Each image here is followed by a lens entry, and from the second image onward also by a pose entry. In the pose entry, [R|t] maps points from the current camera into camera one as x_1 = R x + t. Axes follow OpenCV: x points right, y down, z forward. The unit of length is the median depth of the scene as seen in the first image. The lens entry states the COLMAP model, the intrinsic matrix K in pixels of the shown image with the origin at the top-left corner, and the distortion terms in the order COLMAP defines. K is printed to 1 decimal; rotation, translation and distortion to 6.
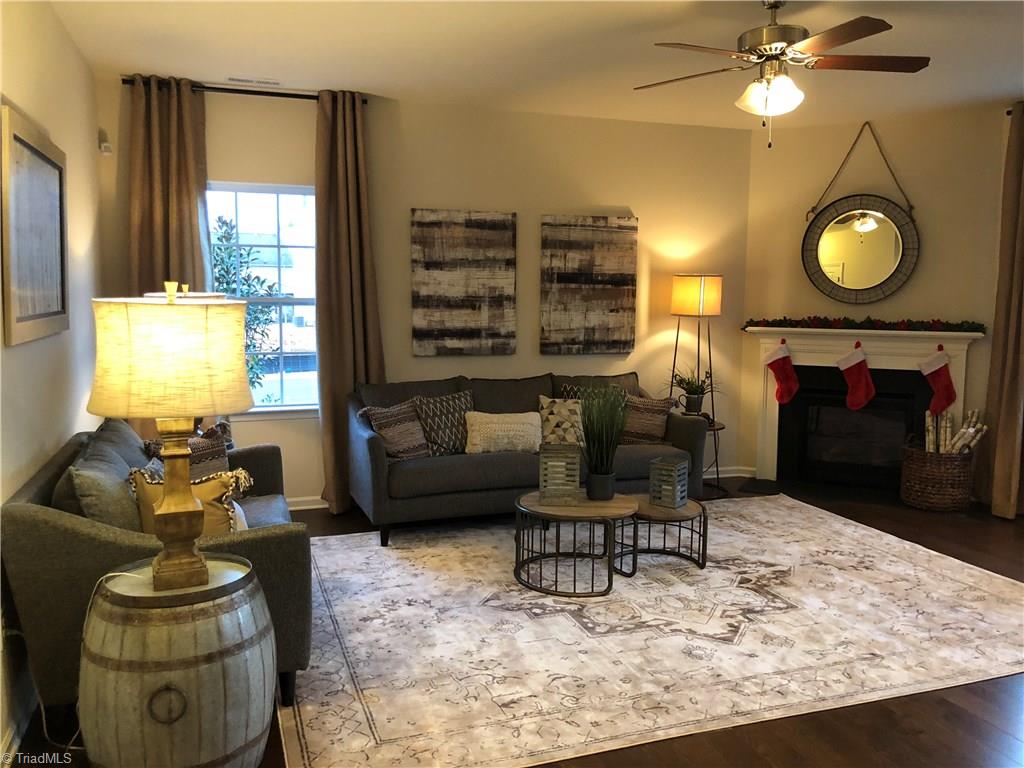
lens RADIAL K [[838.3, 0, 516.1], [0, 838.3, 368.7], [0, 0, 1]] dist [0.053526, -0.073448]
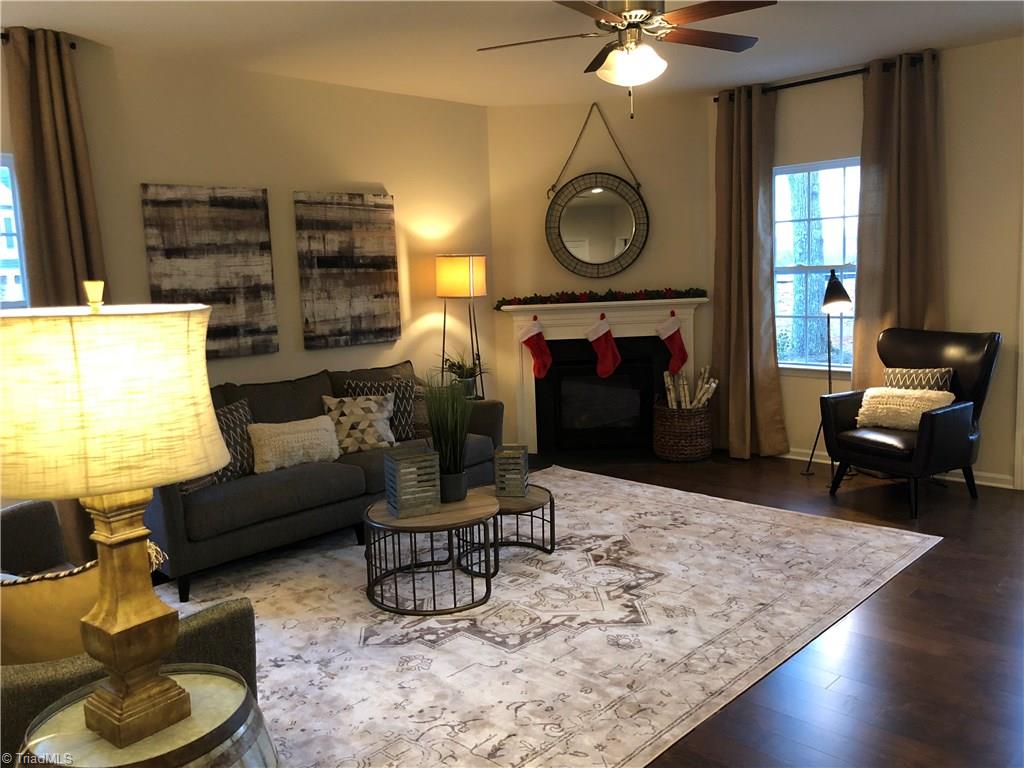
lens RADIAL K [[838.3, 0, 516.1], [0, 838.3, 368.7], [0, 0, 1]] dist [0.053526, -0.073448]
pose [[0.895995, -0.092808, 0.434257, -0.171483], [0.084401, 0.995682, 0.038652, -0.013636], [-0.435969, 0.002020, 0.899959, 0.110304]]
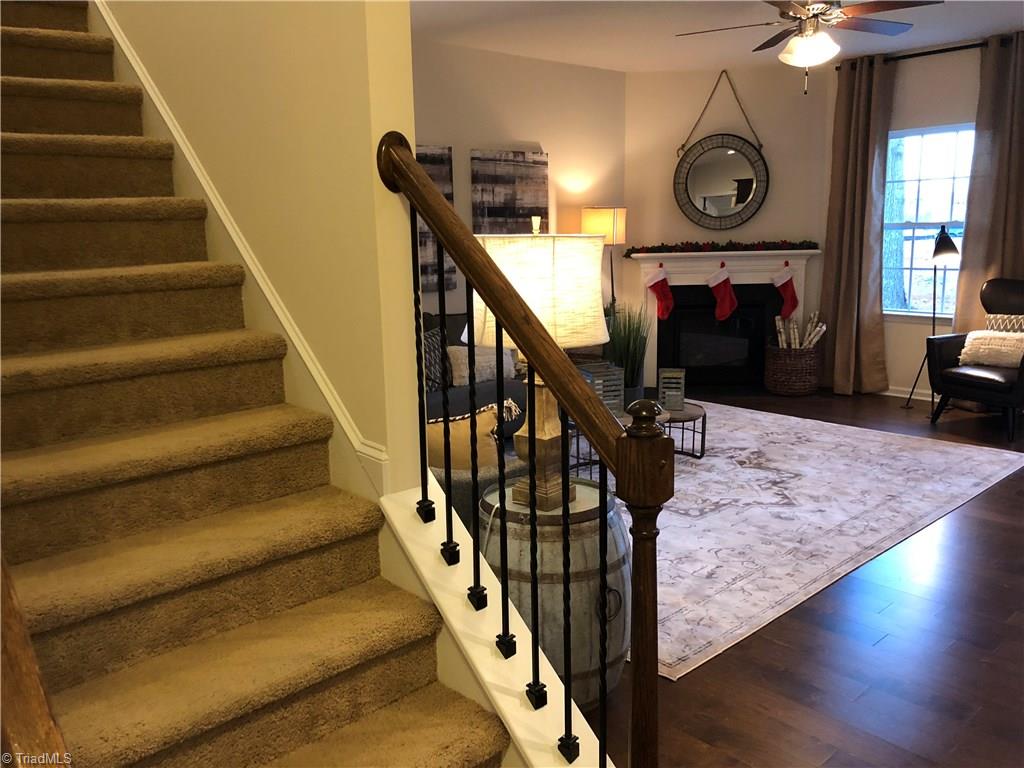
lens RADIAL K [[835.6, 0, 512.0], [0, 835.6, 384.0], [0, 0, 1]] dist [0.008216, 0.003043]
pose [[0.921917, -0.098064, 0.374769, -0.352766], [0.063223, 0.992546, 0.104188, -0.003557], [-0.382193, -0.072359, 0.921245, 0.026193]]
